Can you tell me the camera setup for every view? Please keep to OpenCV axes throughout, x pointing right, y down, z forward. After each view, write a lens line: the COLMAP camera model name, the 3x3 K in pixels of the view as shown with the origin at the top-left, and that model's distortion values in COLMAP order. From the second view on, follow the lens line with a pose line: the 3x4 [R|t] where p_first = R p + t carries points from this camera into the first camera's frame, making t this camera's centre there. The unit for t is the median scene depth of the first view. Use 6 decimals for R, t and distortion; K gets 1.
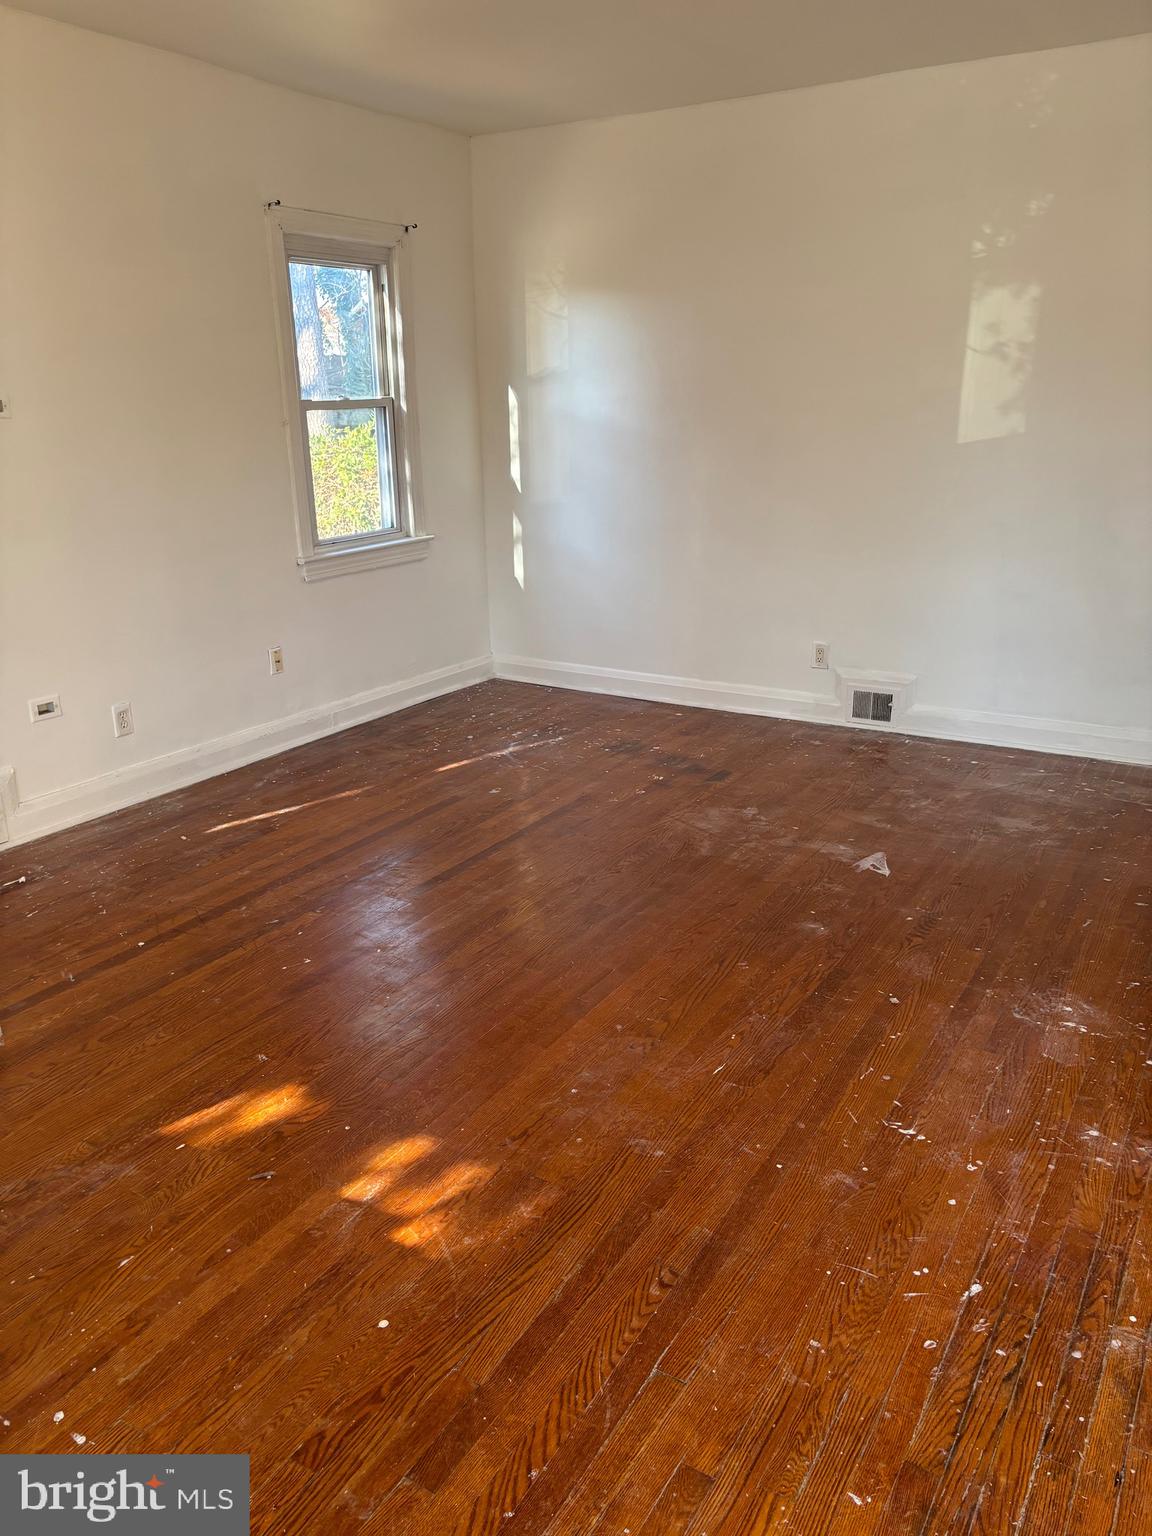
lens RADIAL K [[1155.0, 0, 553.4], [0, 1155.0, 775.3], [0, 0, 1]] dist [0.030554, -0.035627]
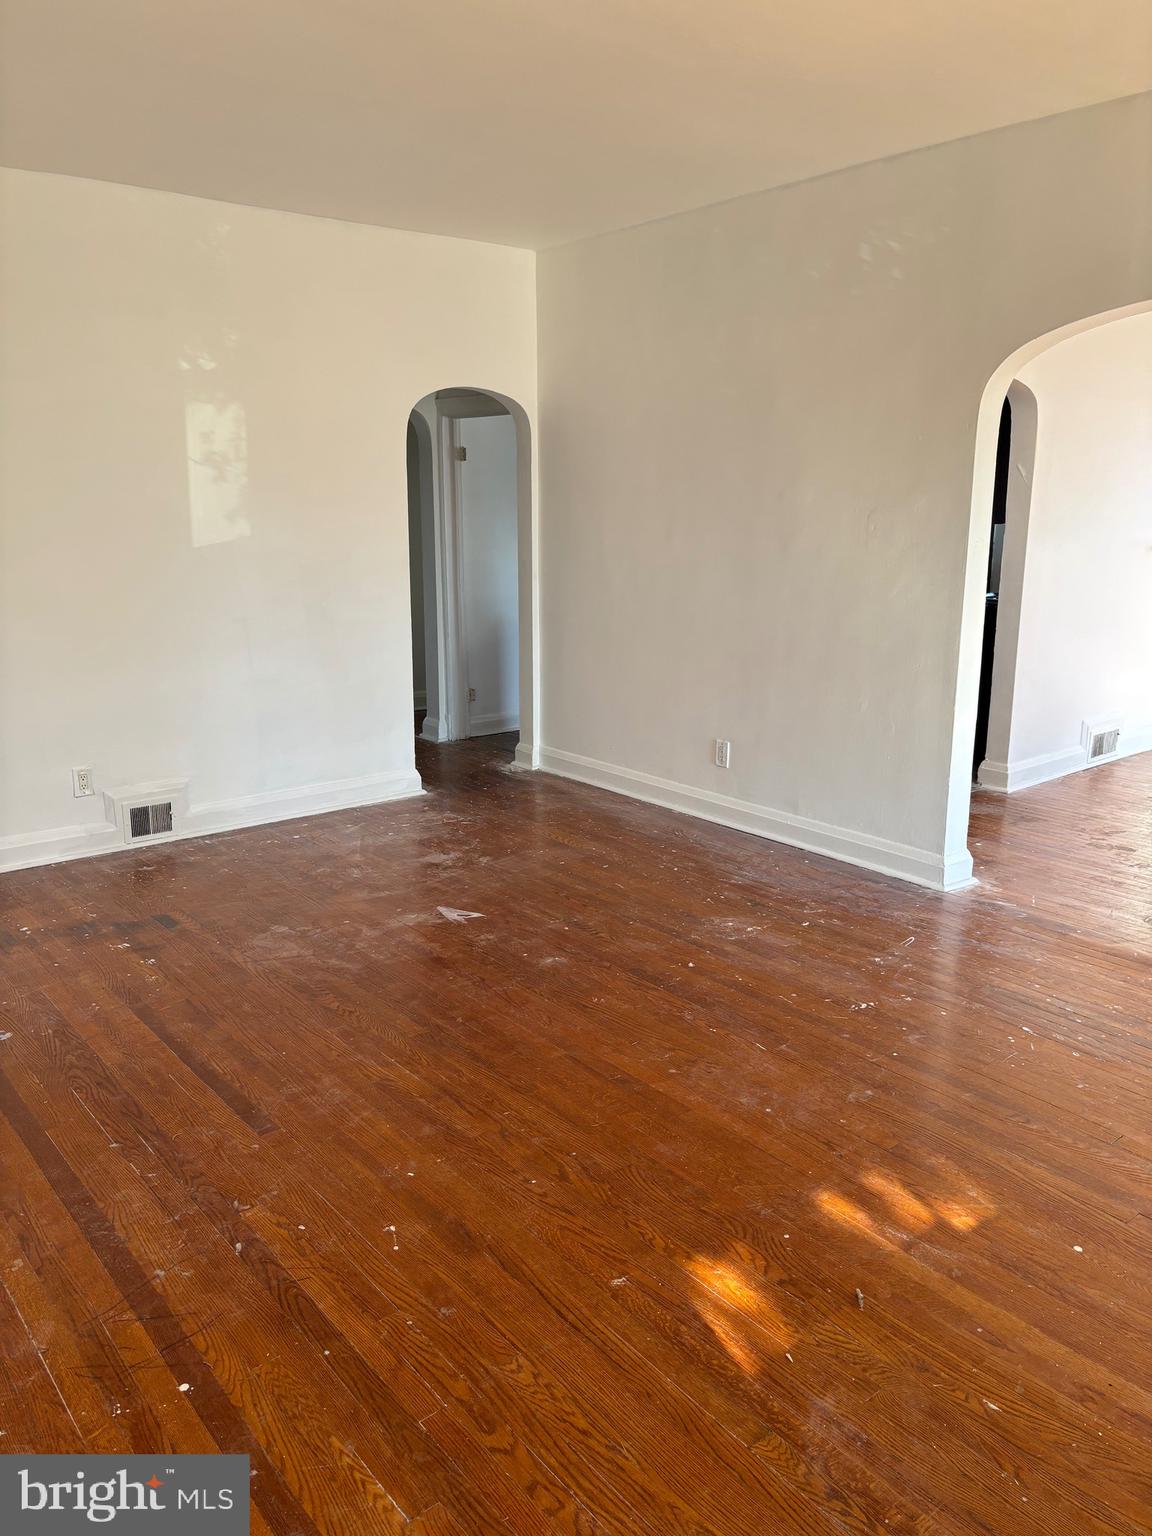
lens RADIAL K [[1155.0, 0, 576.8], [0, 1155.0, 744.0], [0, 0, 1]] dist [0.030554, -0.035627]
pose [[0.329727, -0.180990, 0.926565, -0.596735], [0.289406, 0.953577, 0.083279, -0.121120], [-0.898624, 0.240694, 0.366799, 0.402894]]
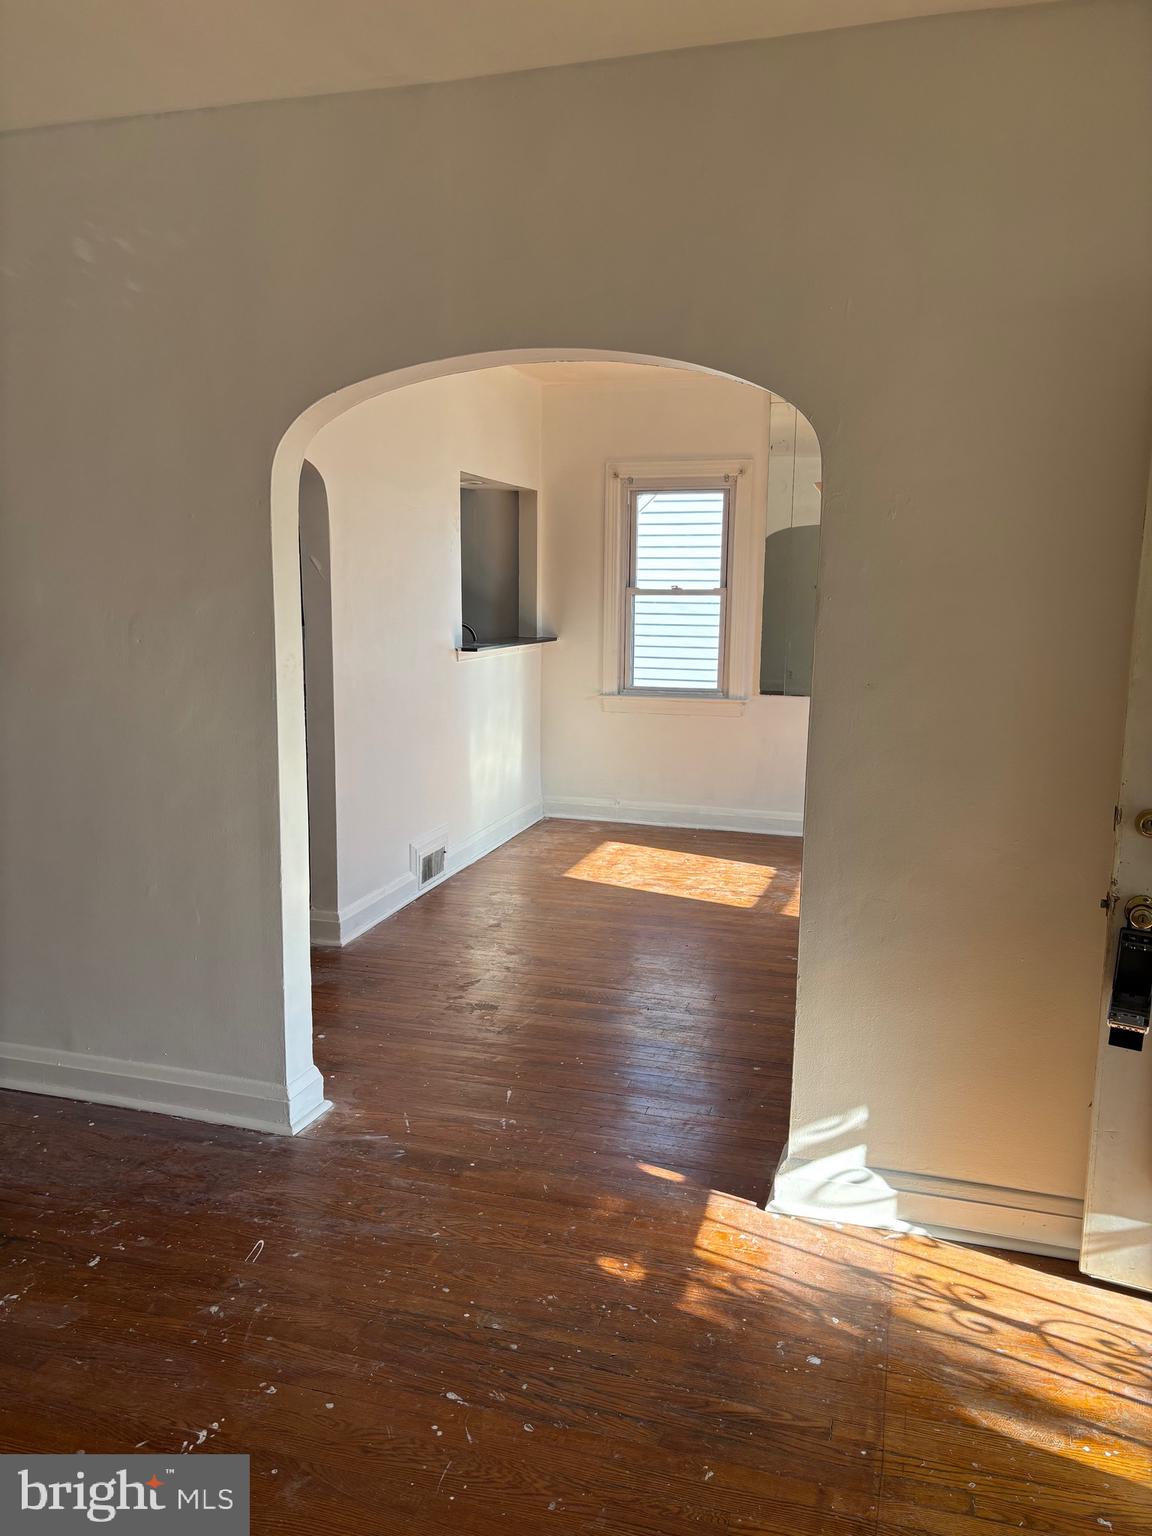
lens RADIAL K [[1155.0, 0, 566.0], [0, 1155.0, 766.7], [0, 0, 1]] dist [0.030554, -0.035627]
pose [[-0.253258, -0.134647, 0.957983, -0.291615], [0.302479, 0.929594, 0.210622, -0.141744], [-0.918894, 0.343111, -0.194699, 0.420372]]
